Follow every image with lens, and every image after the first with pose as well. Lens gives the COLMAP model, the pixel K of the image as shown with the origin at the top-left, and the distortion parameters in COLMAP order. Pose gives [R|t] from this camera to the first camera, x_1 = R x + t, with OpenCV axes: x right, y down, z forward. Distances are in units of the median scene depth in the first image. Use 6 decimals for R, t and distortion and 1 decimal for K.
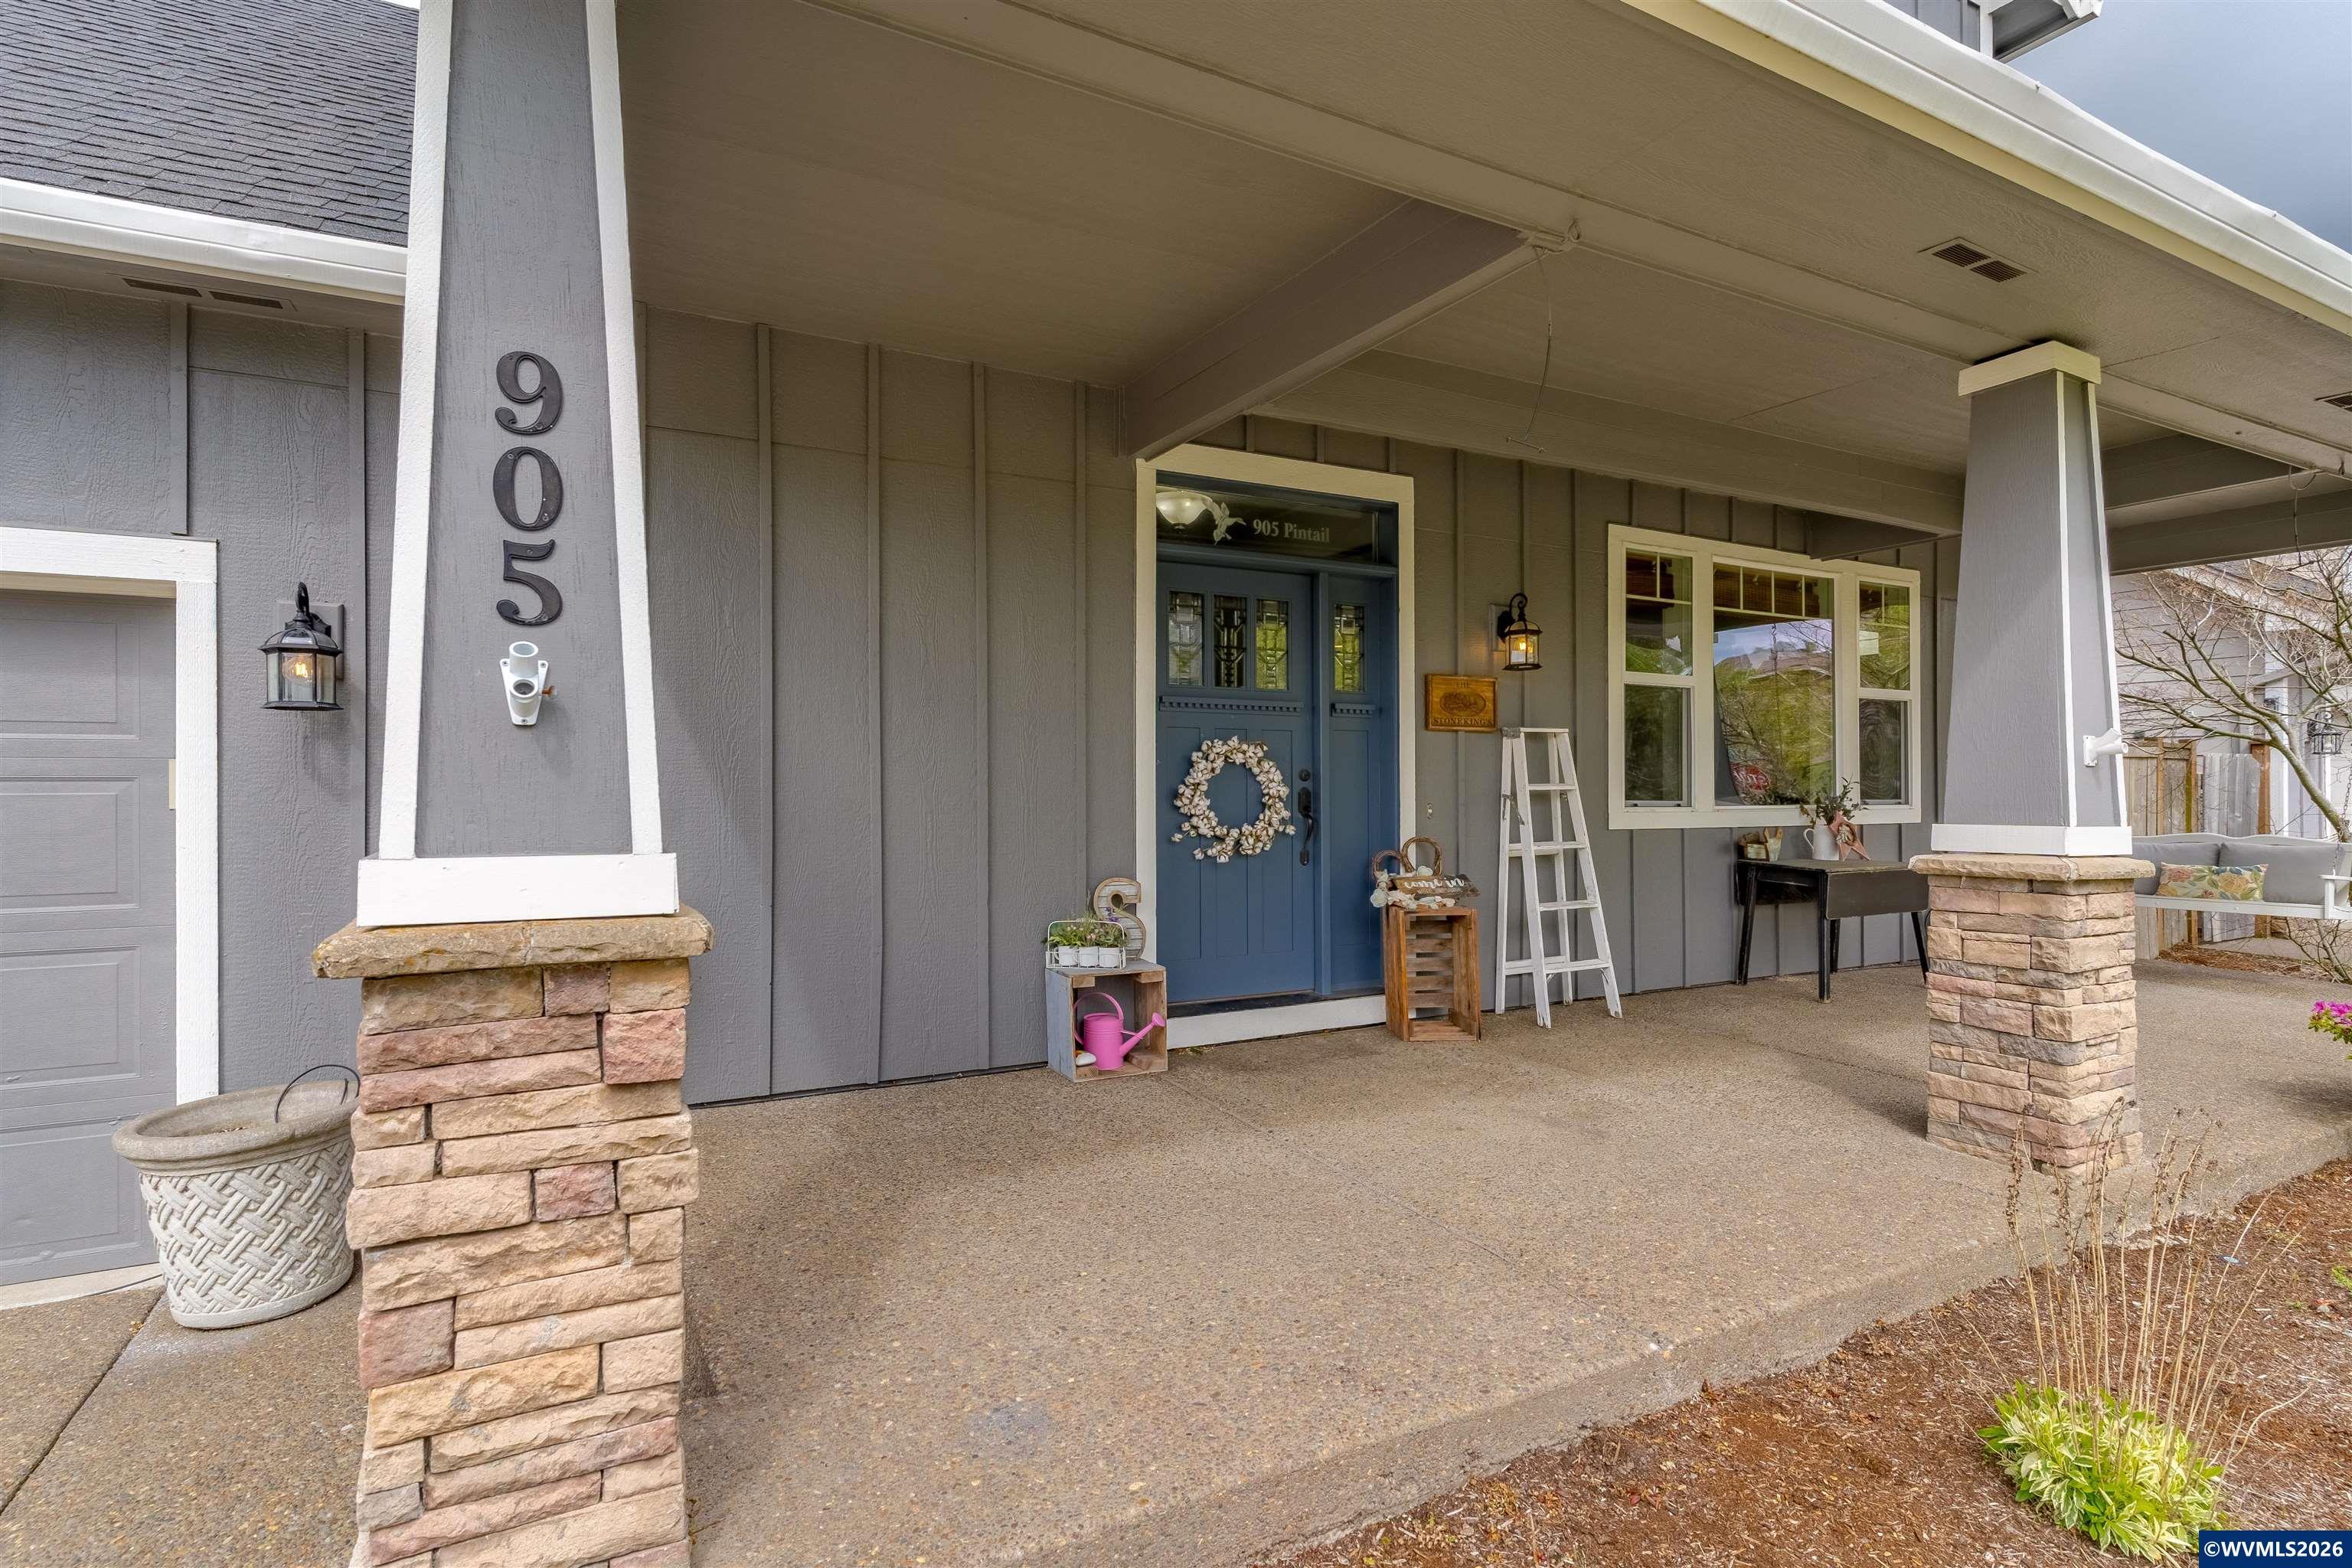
lens RADIAL K [[1142.2, 0, 1234.4], [0, 1142.2, 774.8], [0, 0, 1]] dist [-0.002298, -0.000844]
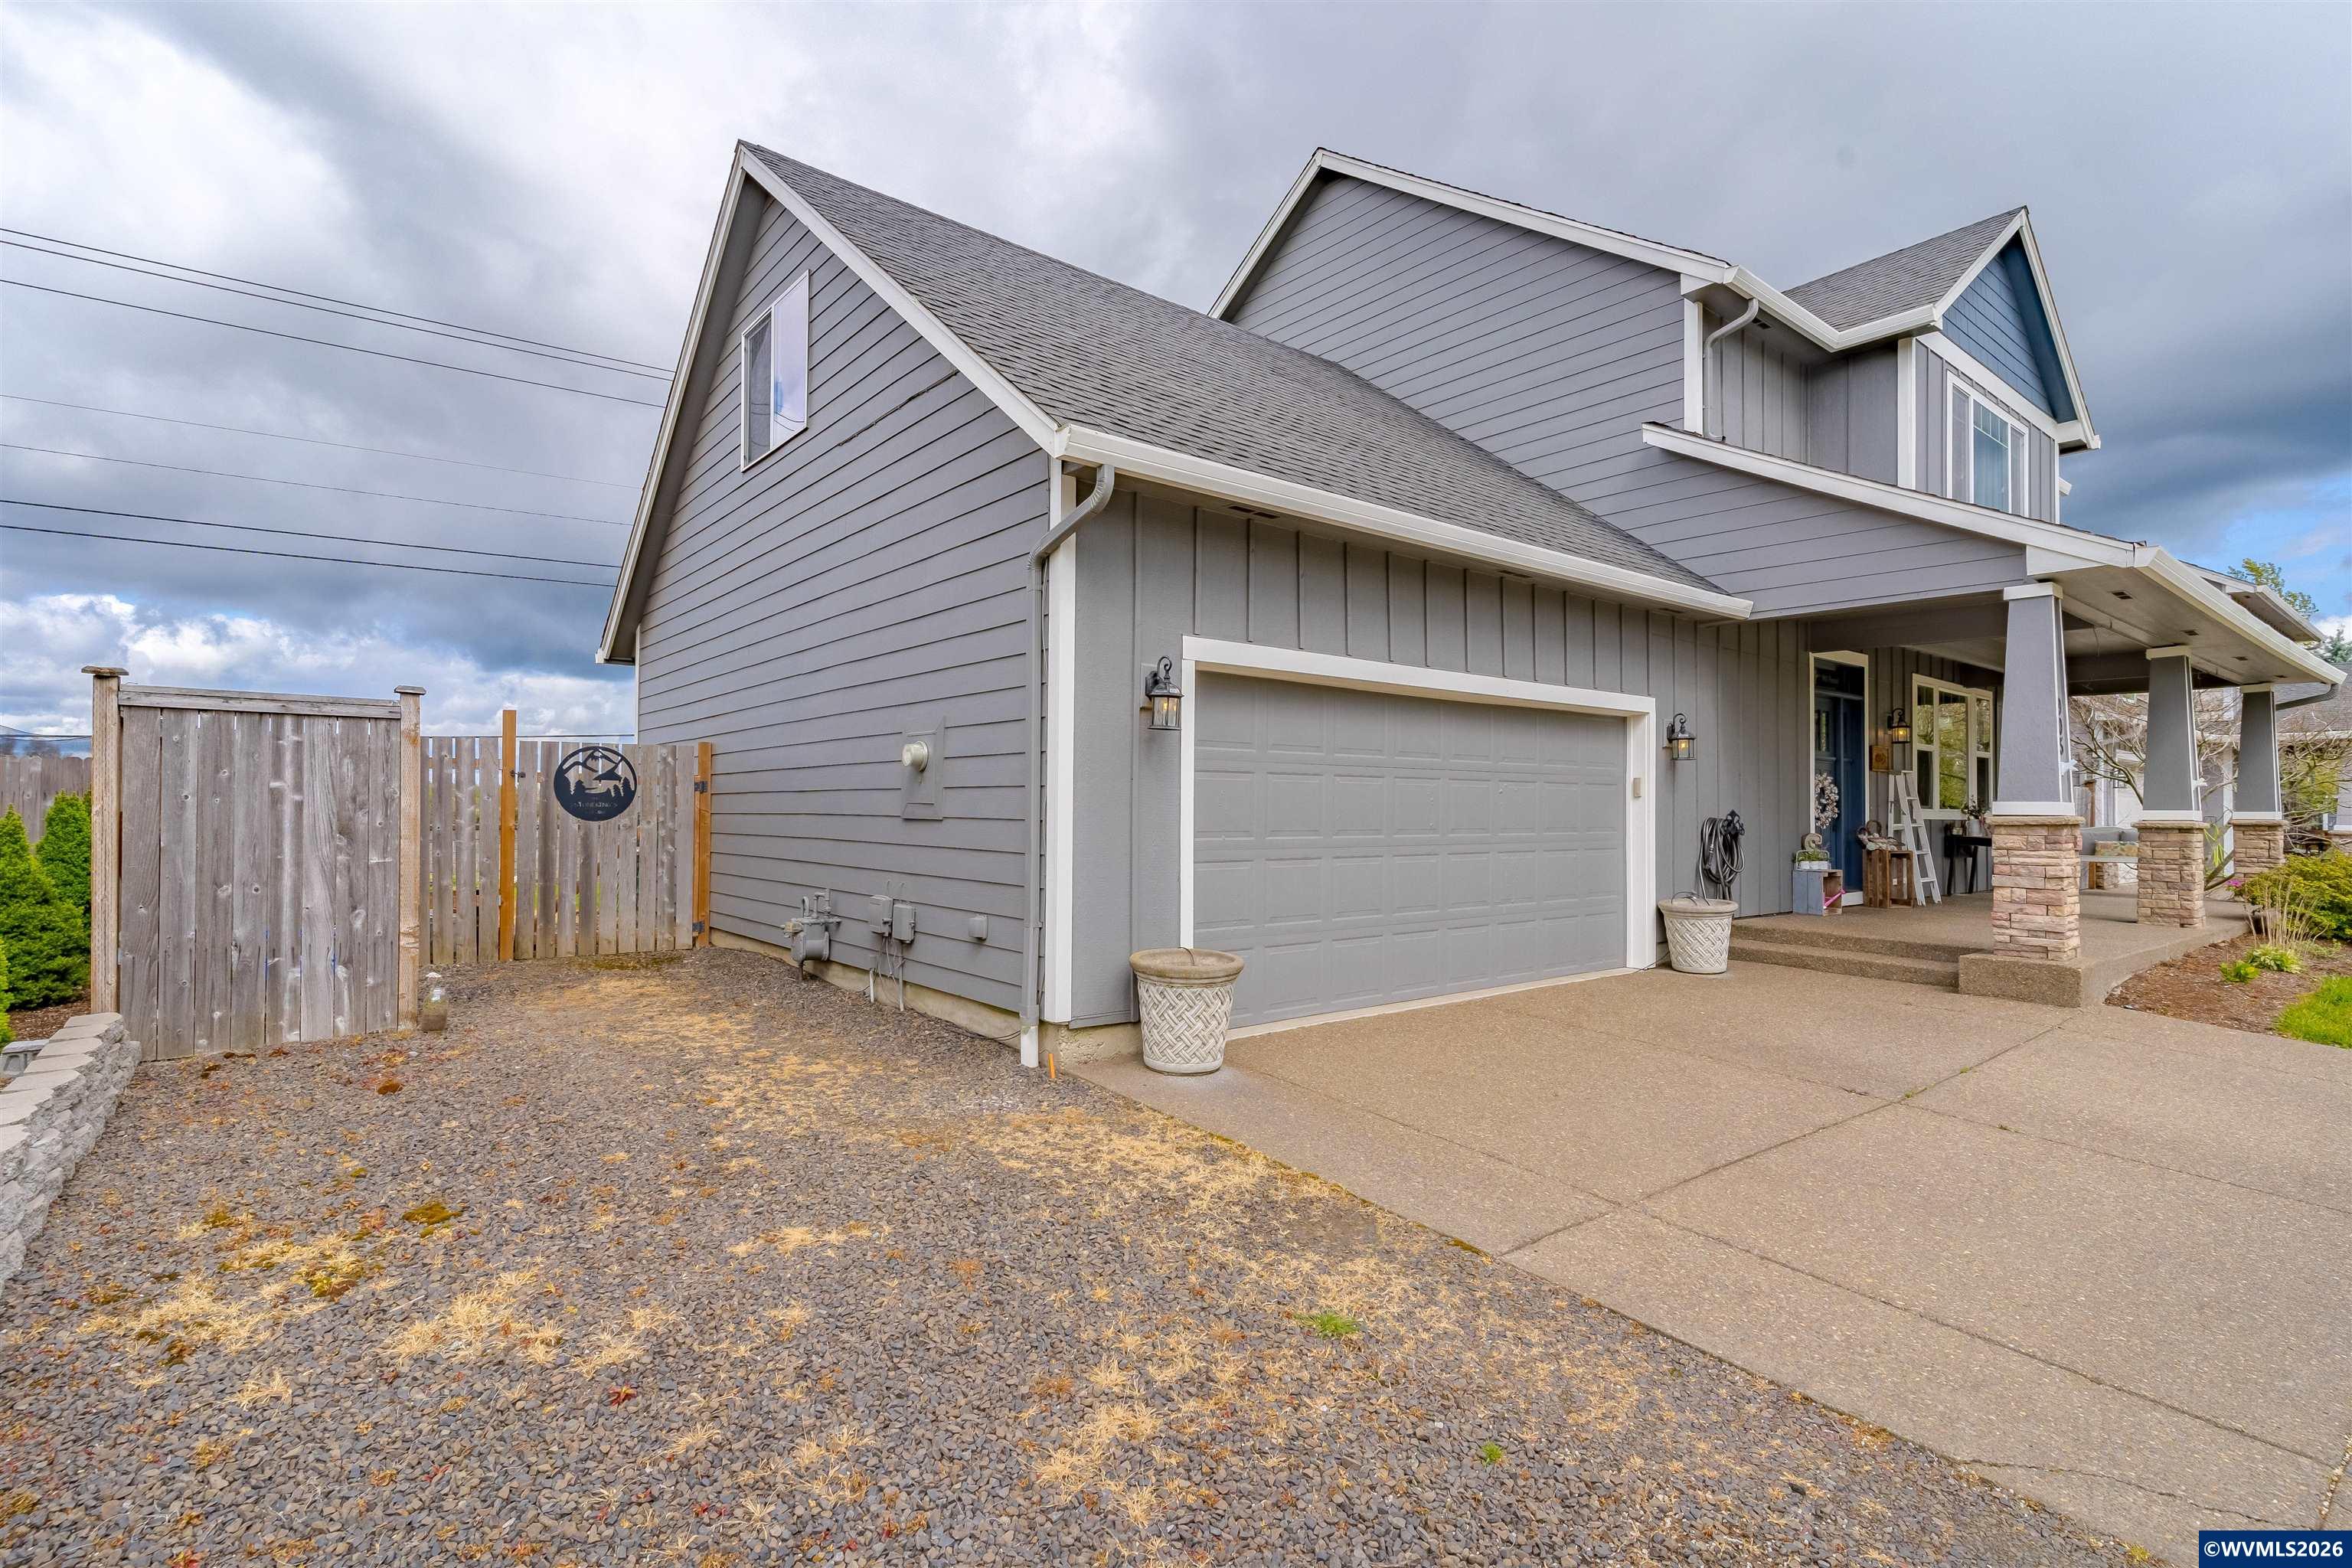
lens RADIAL K [[1142.2, 0, 1183.0], [0, 1142.2, 803.5], [0, 0, 1]] dist [-0.002298, -0.000844]
pose [[0.981137, 0.013069, 0.192870, -1.644845], [-0.014055, 0.999894, 0.003747, 0.036474], [-0.192800, -0.006387, 0.981217, -0.952097]]
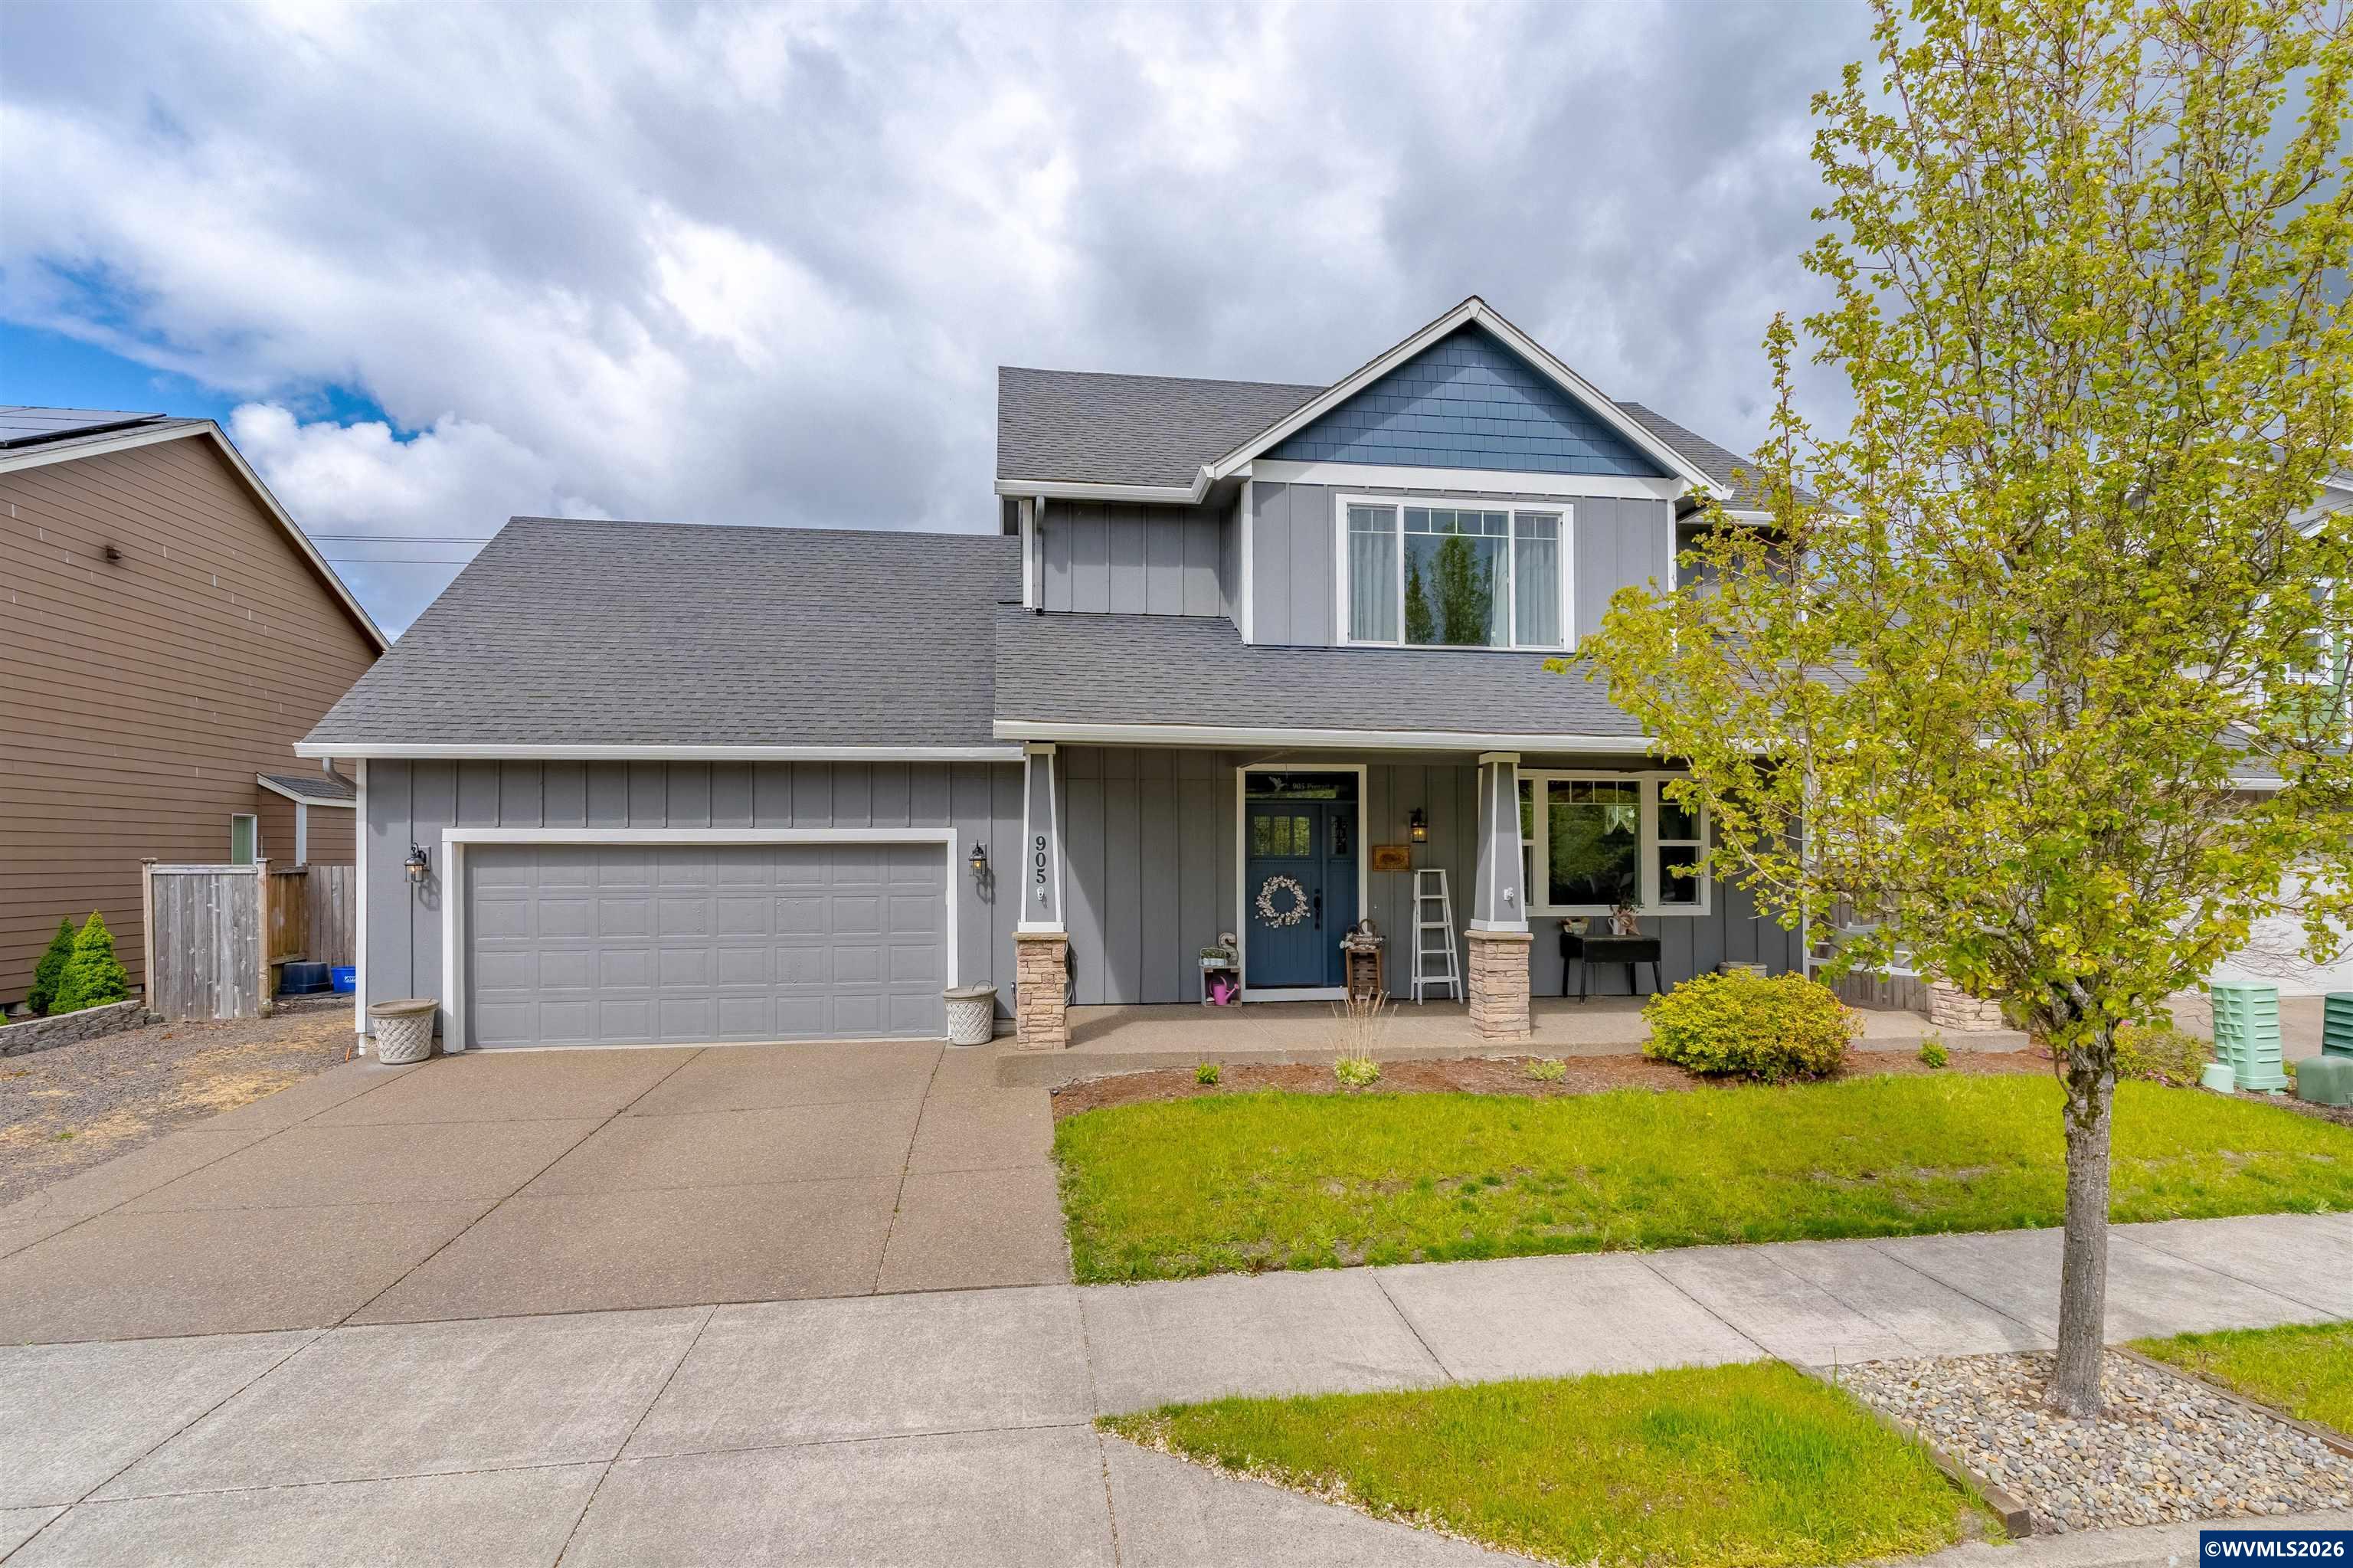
lens RADIAL K [[1142.7, 0, 1214.6], [0, 1142.7, 831.4], [0, 0, 1]] dist [-0.002298, -0.000844]
pose [[0.936779, -0.003716, -0.349902, 0.702147], [0.001484, 0.999977, -0.006647, -0.110074], [0.349919, 0.005708, 0.936763, -1.293893]]
